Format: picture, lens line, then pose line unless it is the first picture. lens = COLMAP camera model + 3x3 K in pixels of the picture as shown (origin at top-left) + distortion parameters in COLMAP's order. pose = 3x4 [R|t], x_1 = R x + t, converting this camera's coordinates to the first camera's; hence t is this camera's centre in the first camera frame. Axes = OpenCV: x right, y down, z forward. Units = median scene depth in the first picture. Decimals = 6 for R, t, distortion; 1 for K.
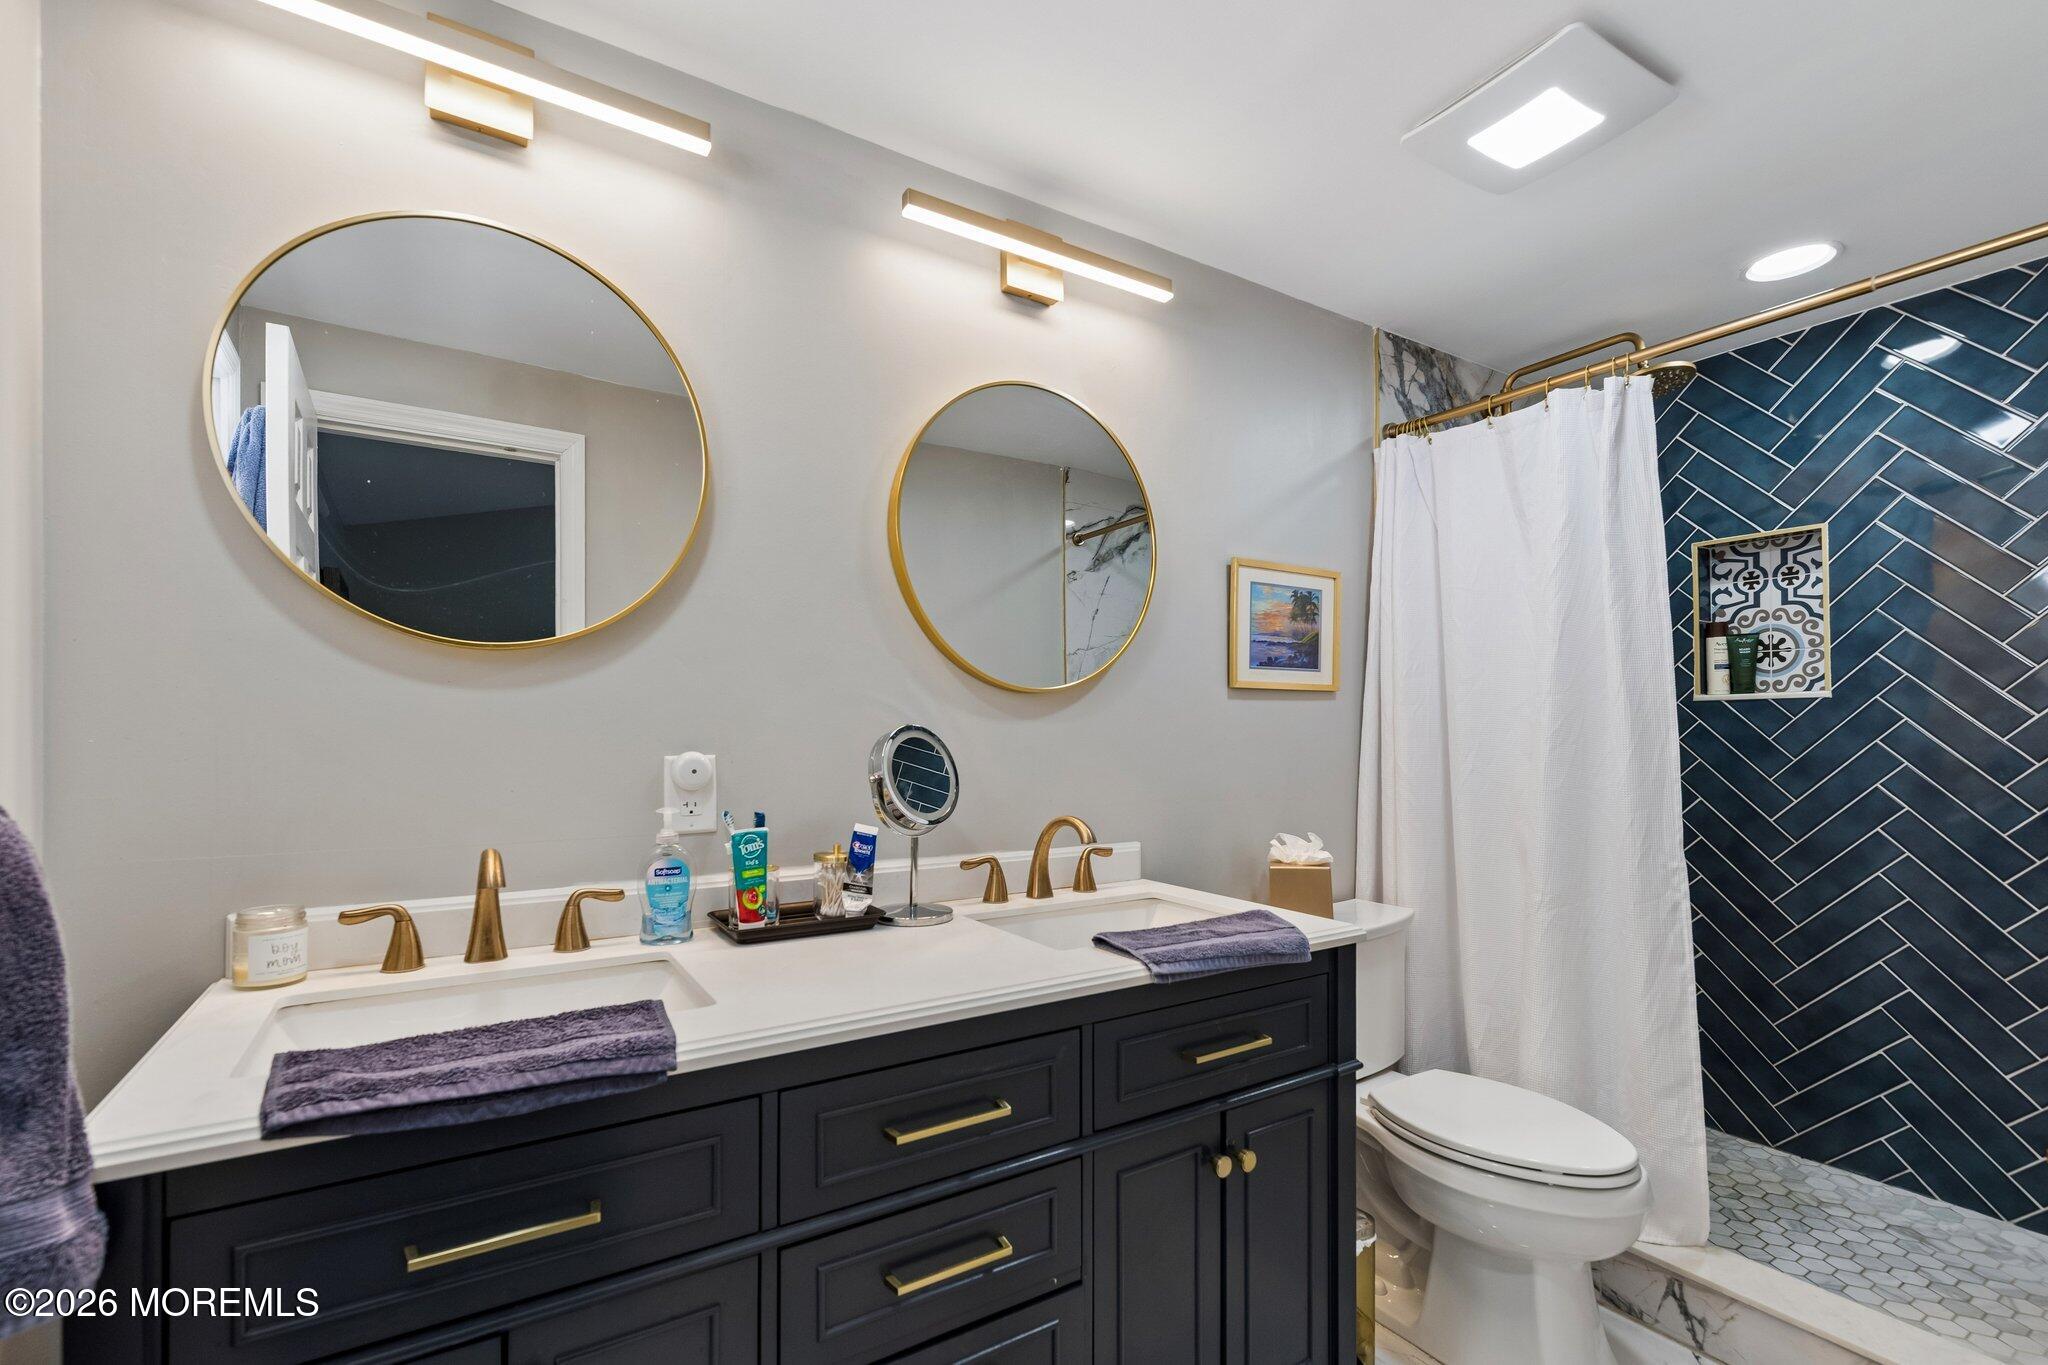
lens RADIAL K [[904.6, 0, 1020.1], [0, 904.6, 715.5], [0, 0, 1]] dist [0.001702, 0.000007]
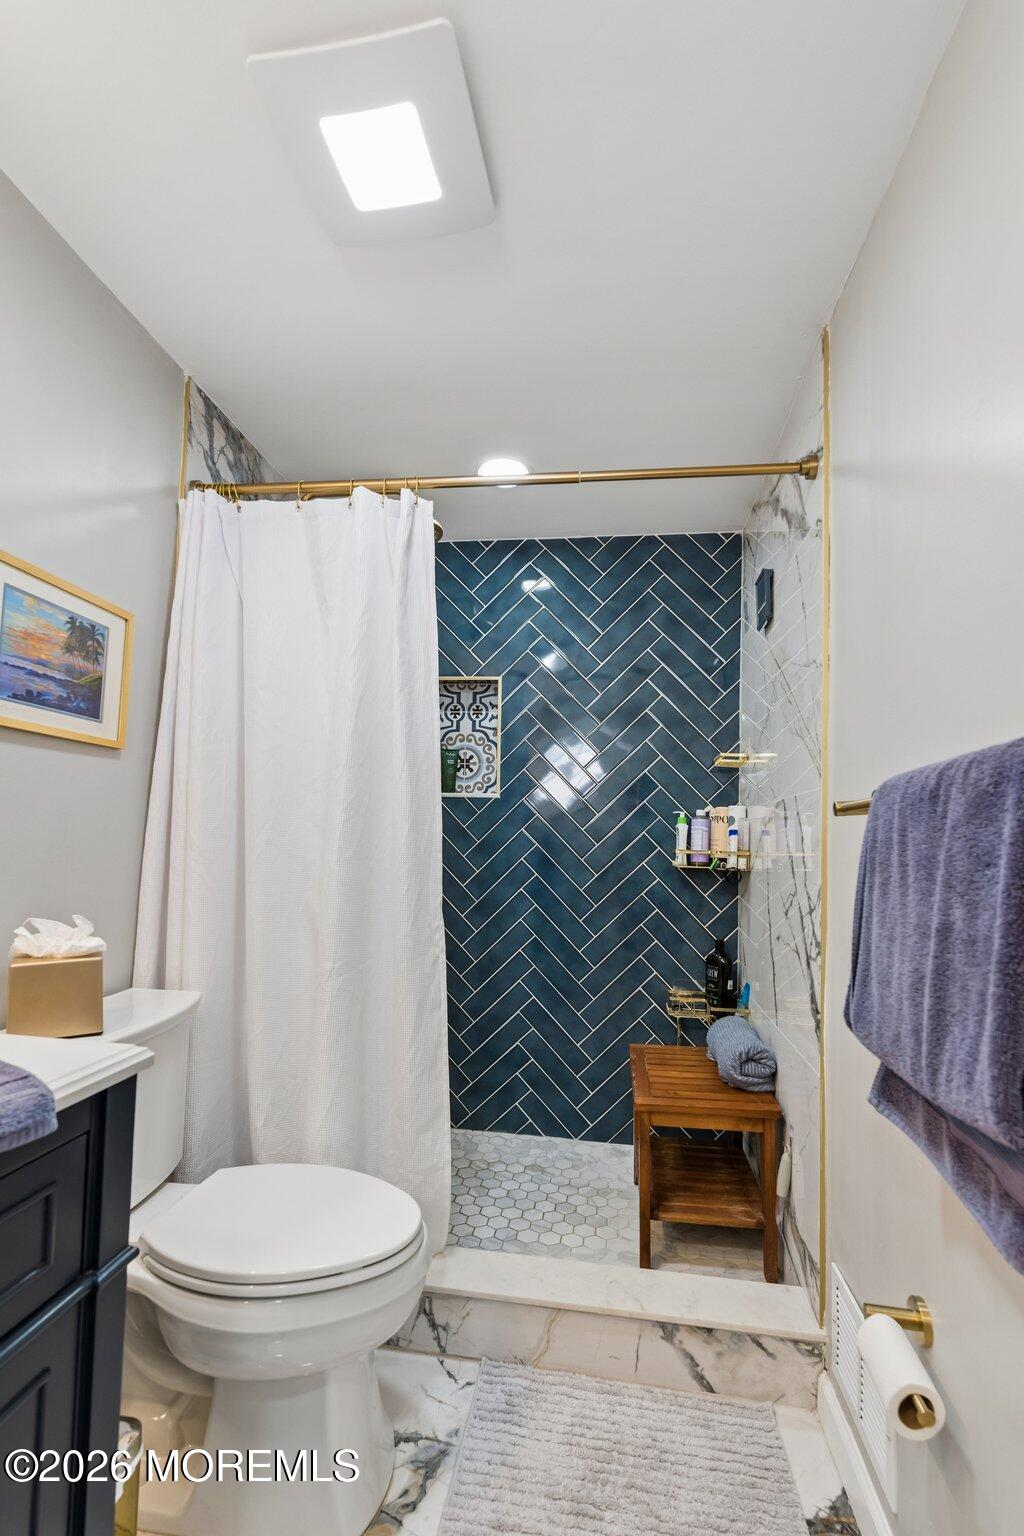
lens RADIAL K [[668.7, 0, 514.8], [0, 668.7, 825.3], [0, 0, 1]] dist [-0.000995, -0.000127]
pose [[0.641645, 0.042069, 0.765848, 0.104159], [-0.044609, 0.998851, -0.017493, 0.039553], [-0.765704, -0.022939, 0.642784, 0.298377]]
